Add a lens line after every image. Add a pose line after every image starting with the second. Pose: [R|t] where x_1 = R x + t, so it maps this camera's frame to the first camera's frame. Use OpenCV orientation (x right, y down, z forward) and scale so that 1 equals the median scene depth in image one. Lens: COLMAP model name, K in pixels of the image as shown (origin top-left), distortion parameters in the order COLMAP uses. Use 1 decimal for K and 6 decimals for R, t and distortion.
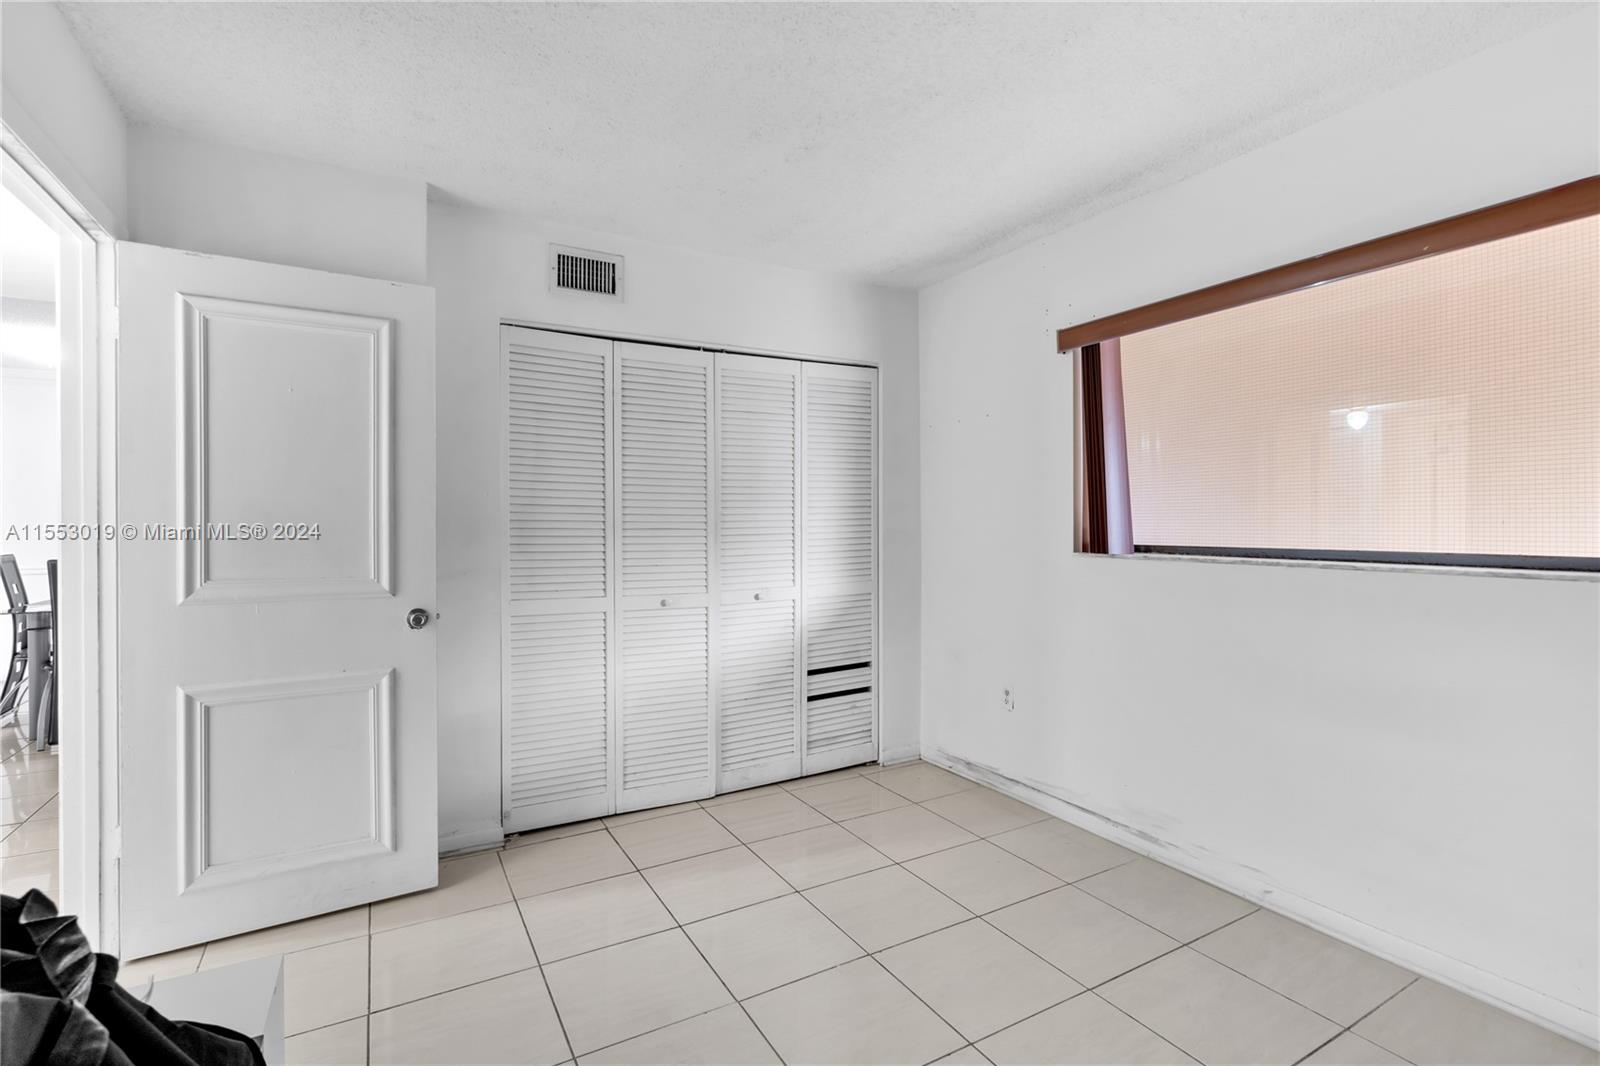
lens RADIAL K [[736.0, 0, 792.6], [0, 736.0, 526.3], [0, 0, 1]] dist [0.000406, 0.000312]
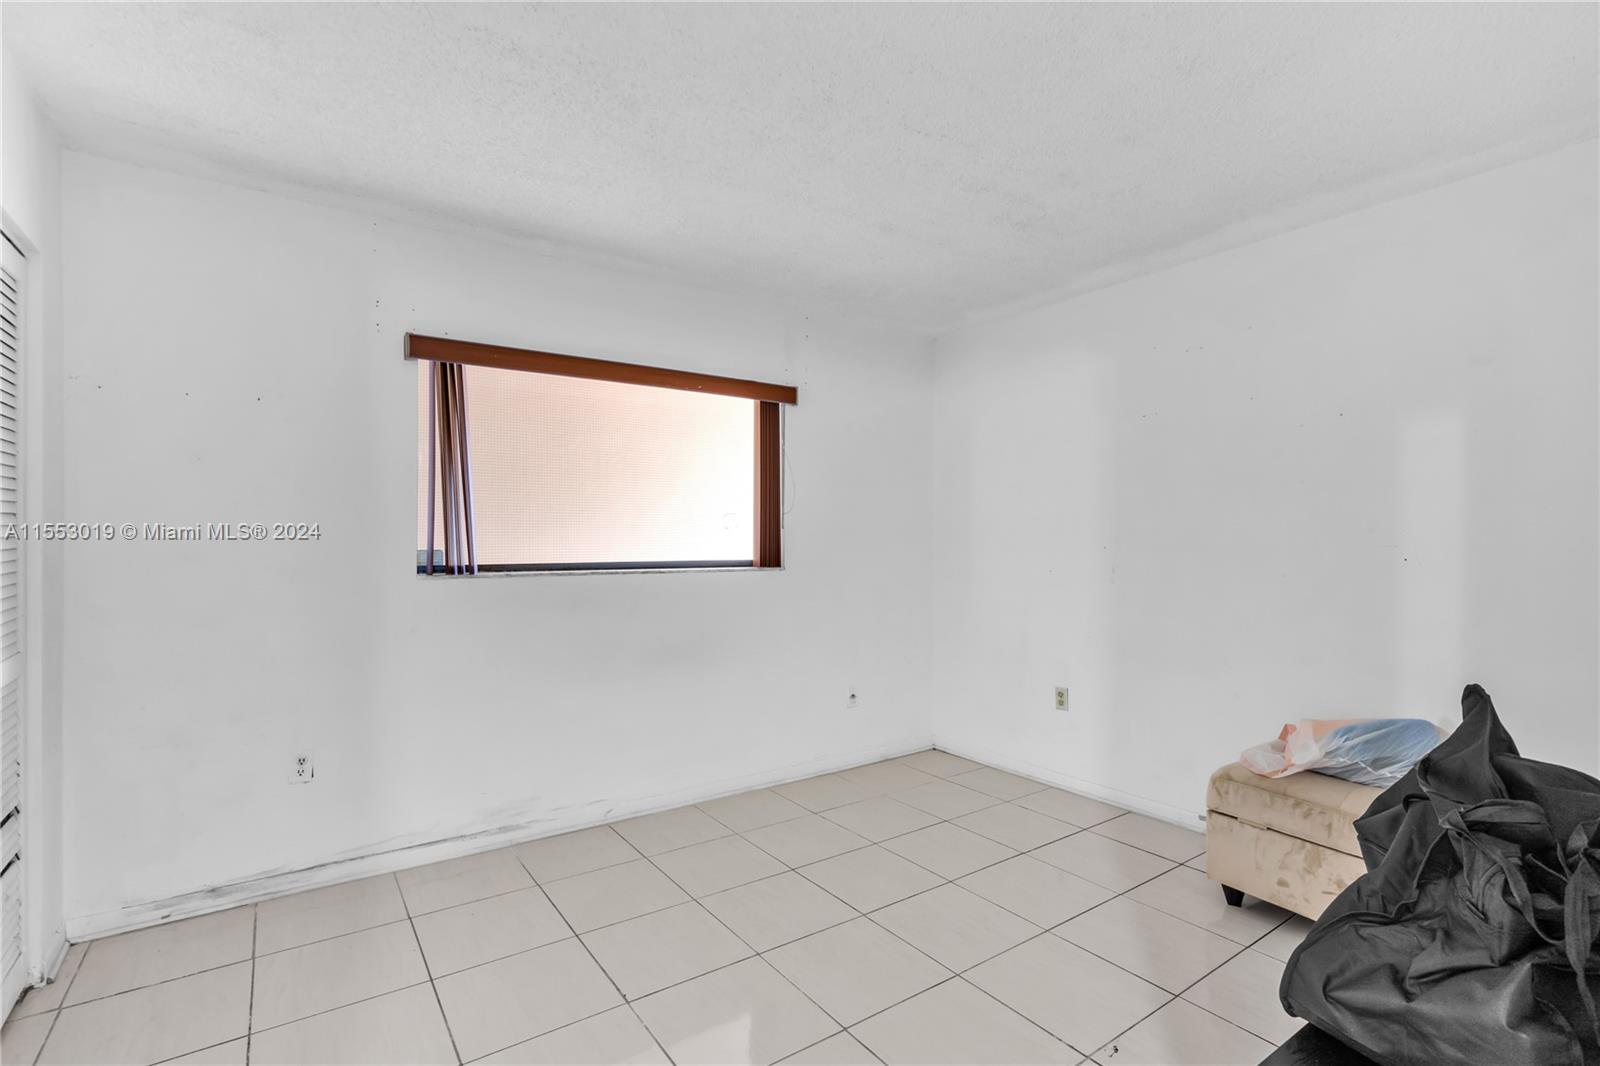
lens RADIAL K [[740.5, 0, 780.3], [0, 740.5, 535.7], [0, 0, 1]] dist [-0.000343, 0.000324]
pose [[-0.075248, 0.003144, 0.997160, -0.594192], [0.004144, 0.999987, -0.002840, -0.011574], [-0.997156, 0.003918, -0.075260, 0.608411]]
